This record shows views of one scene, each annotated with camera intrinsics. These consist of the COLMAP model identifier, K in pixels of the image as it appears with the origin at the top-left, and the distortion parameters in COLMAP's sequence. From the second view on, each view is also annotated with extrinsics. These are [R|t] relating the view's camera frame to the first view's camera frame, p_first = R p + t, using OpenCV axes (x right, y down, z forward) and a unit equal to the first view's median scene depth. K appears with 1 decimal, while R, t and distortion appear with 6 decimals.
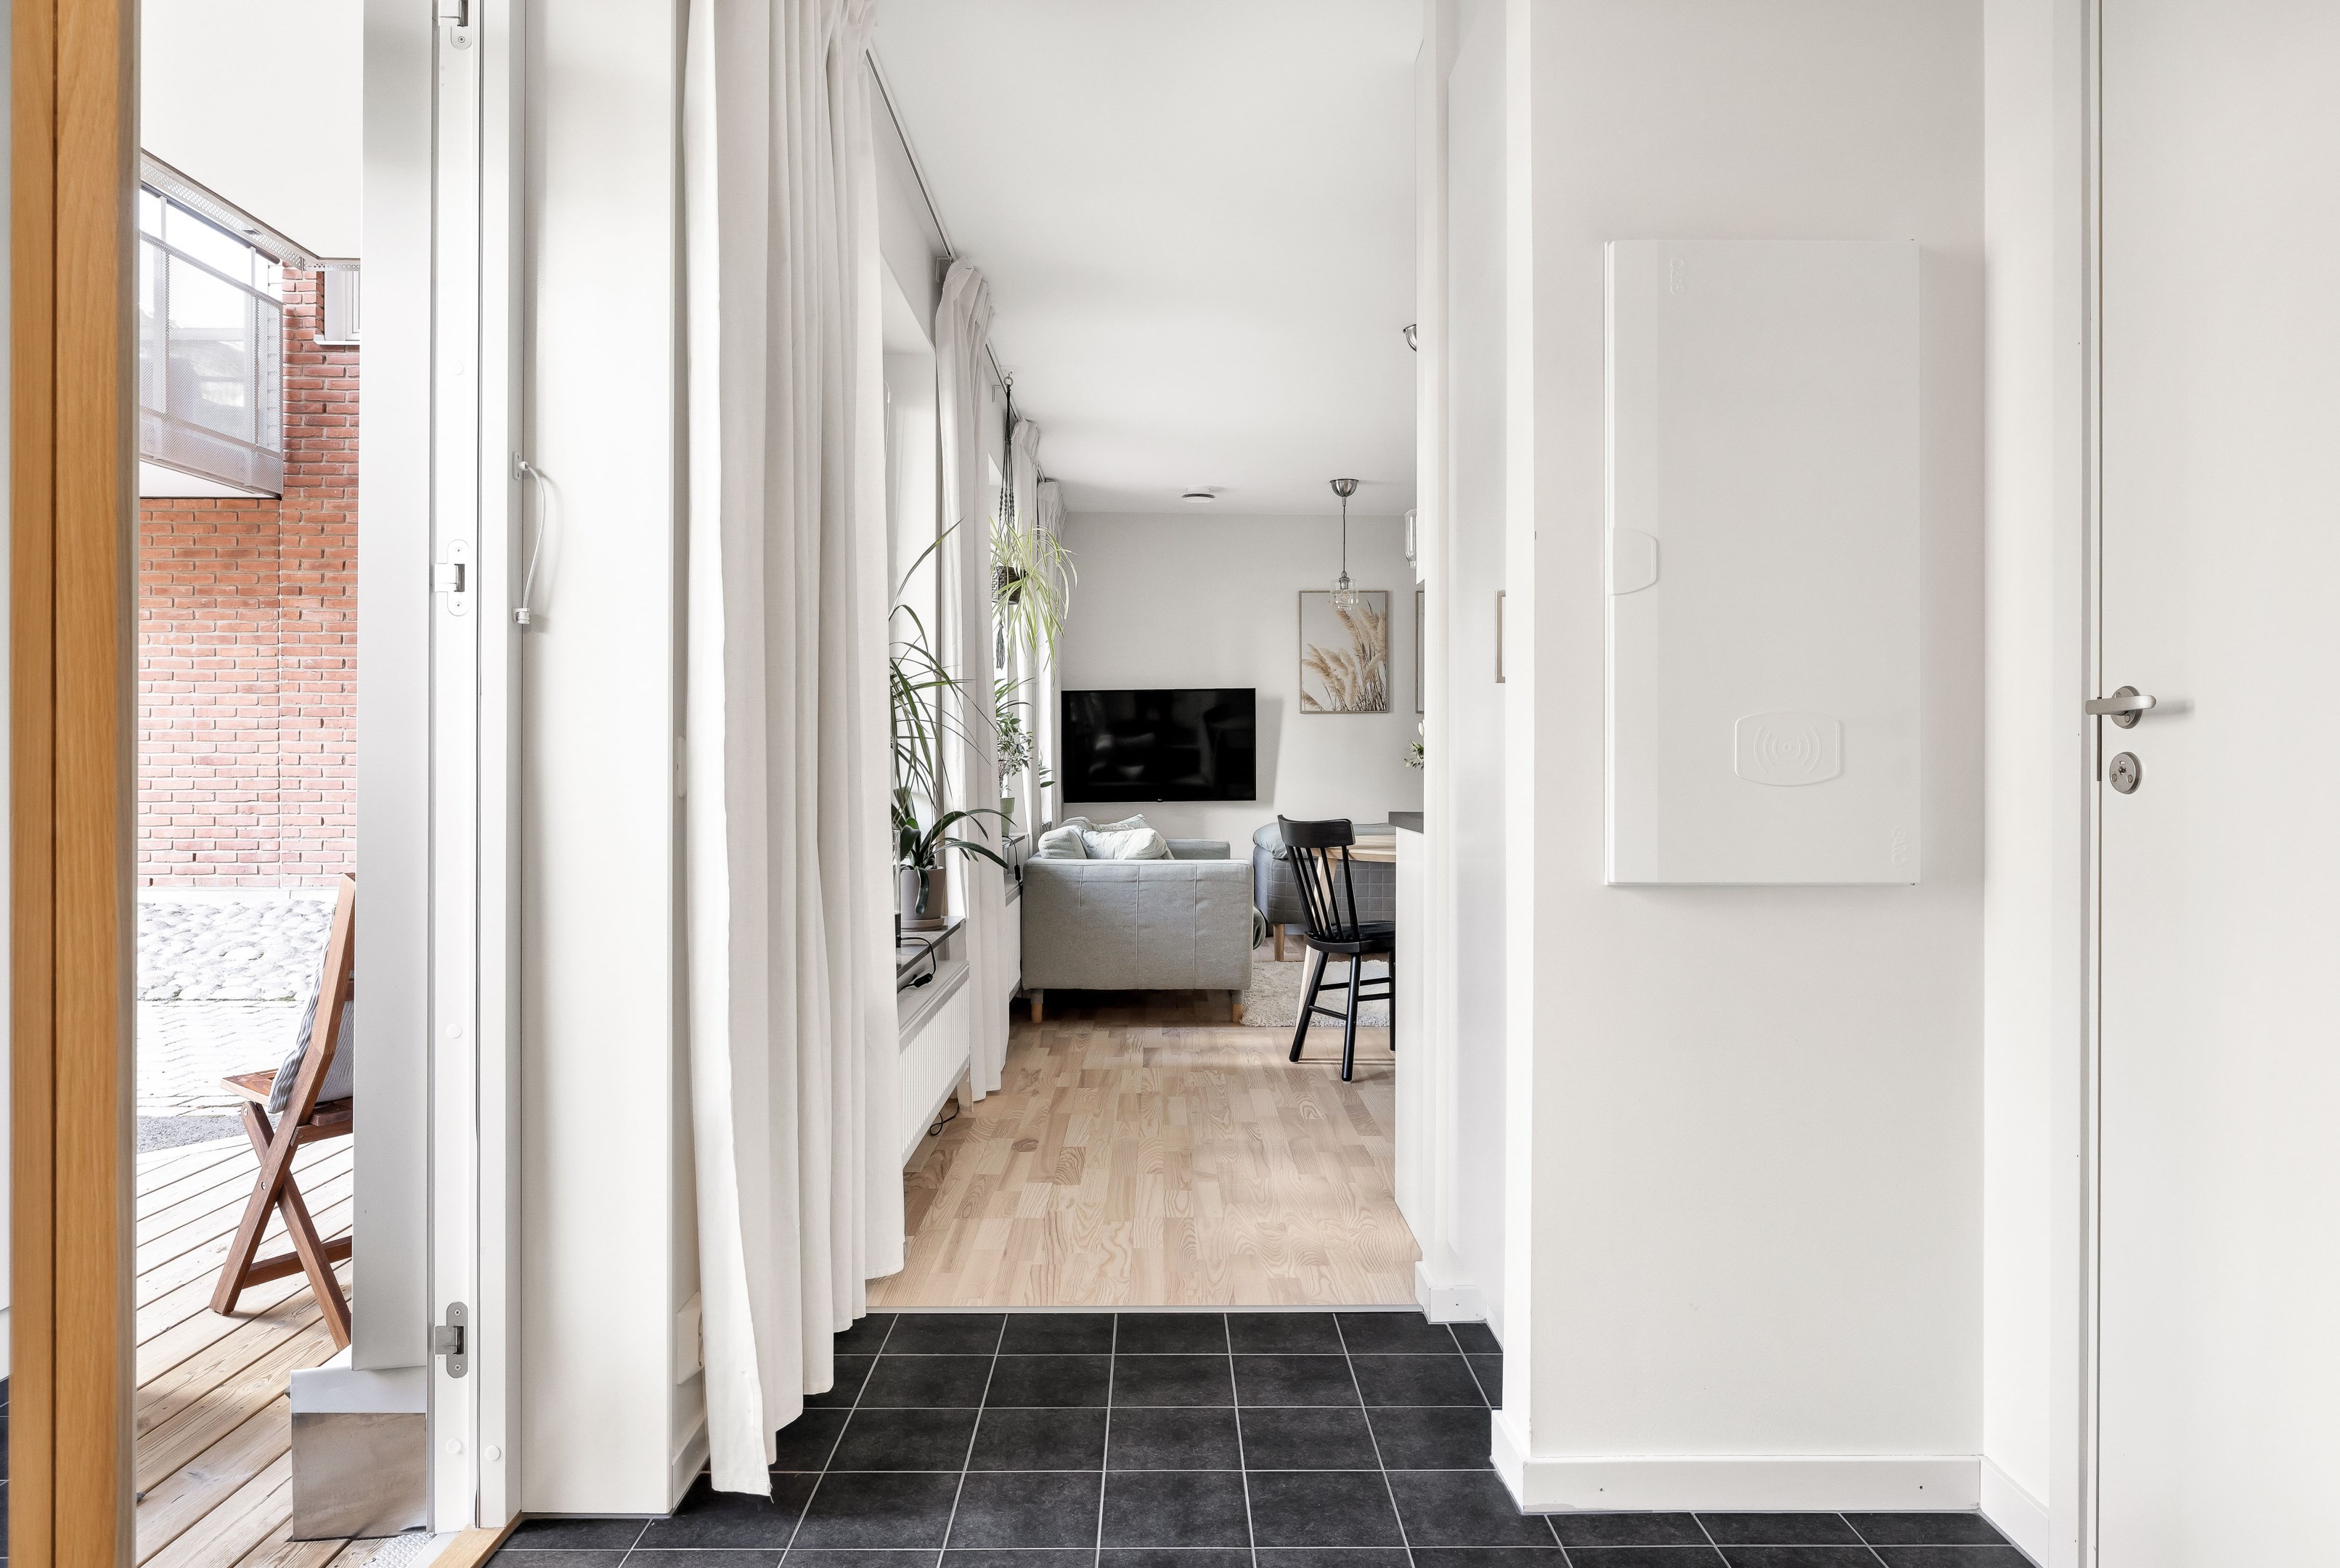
lens RADIAL K [[1436.6, 0, 1174.1], [0, 1436.6, 777.7], [0, 0, 1]] dist [0.040060, 0.000244]
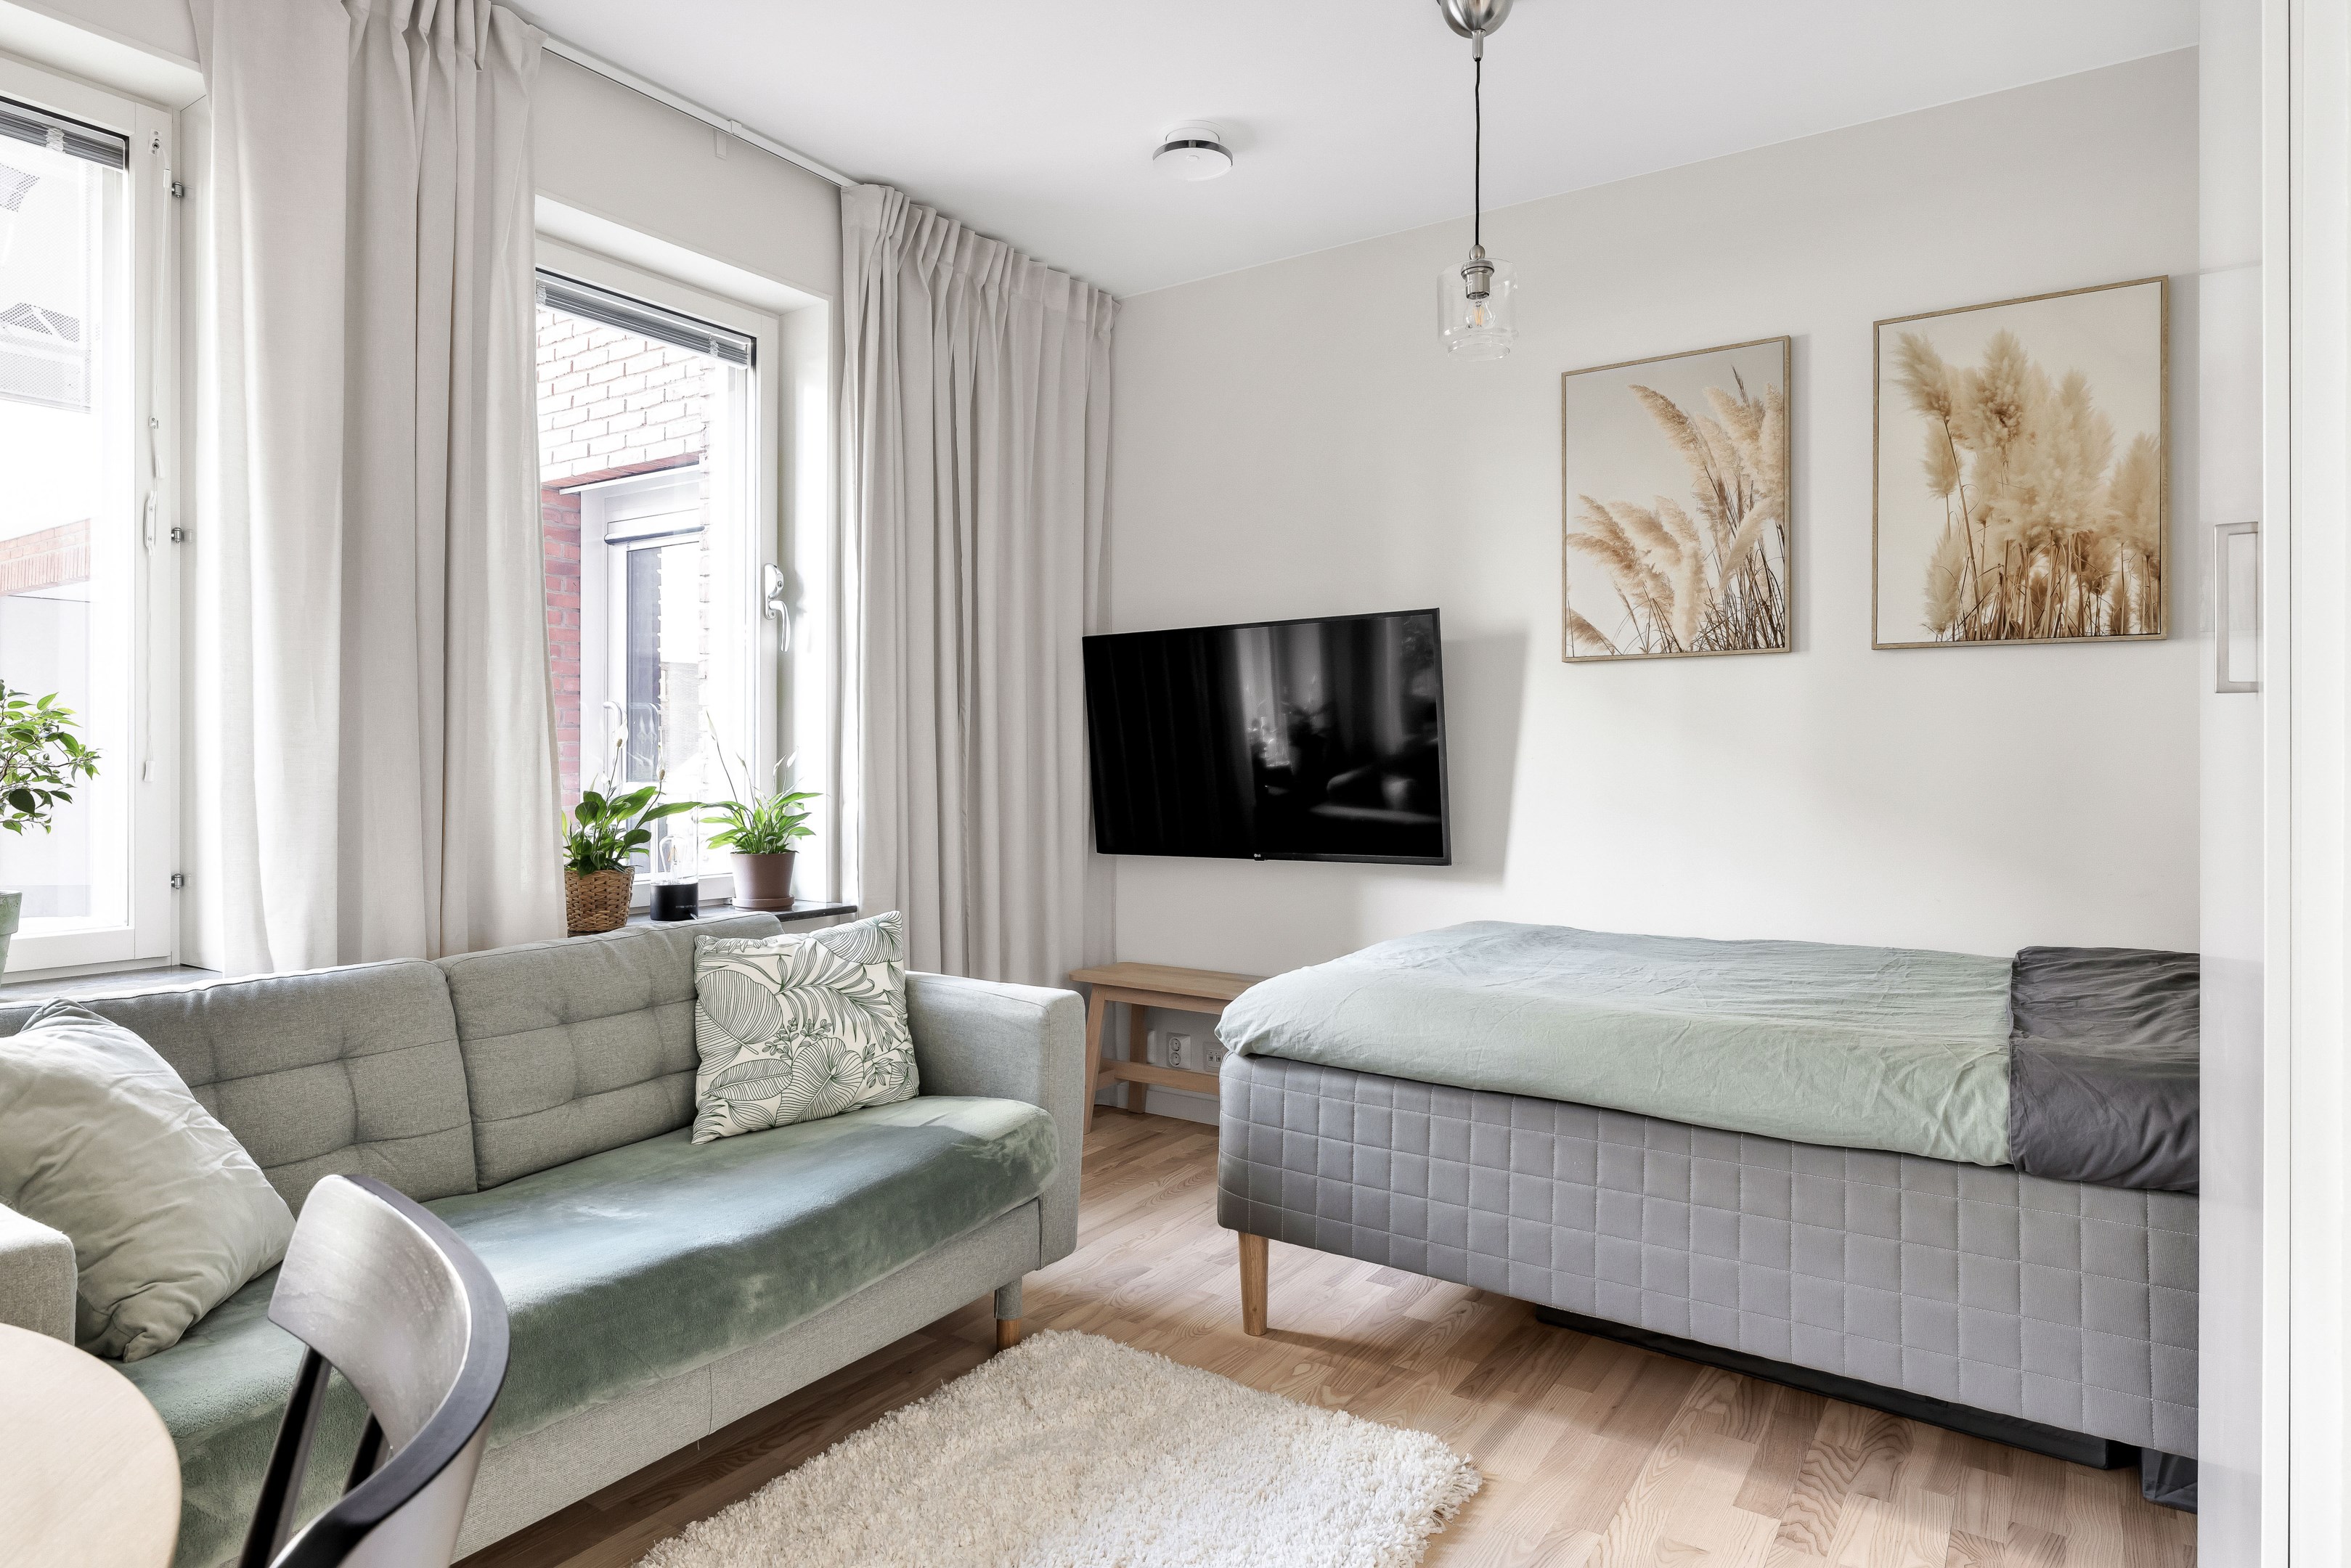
lens RADIAL K [[1308.1, 0, 1166.9], [0, 1308.1, 773.3], [0, 0, 1]] dist [-0.019431, 0.000167]
pose [[0.814034, 0.007831, -0.580764, 0.216024], [-0.002892, 0.999951, 0.009430, -0.015609], [0.580810, -0.005997, 0.814017, 0.620192]]
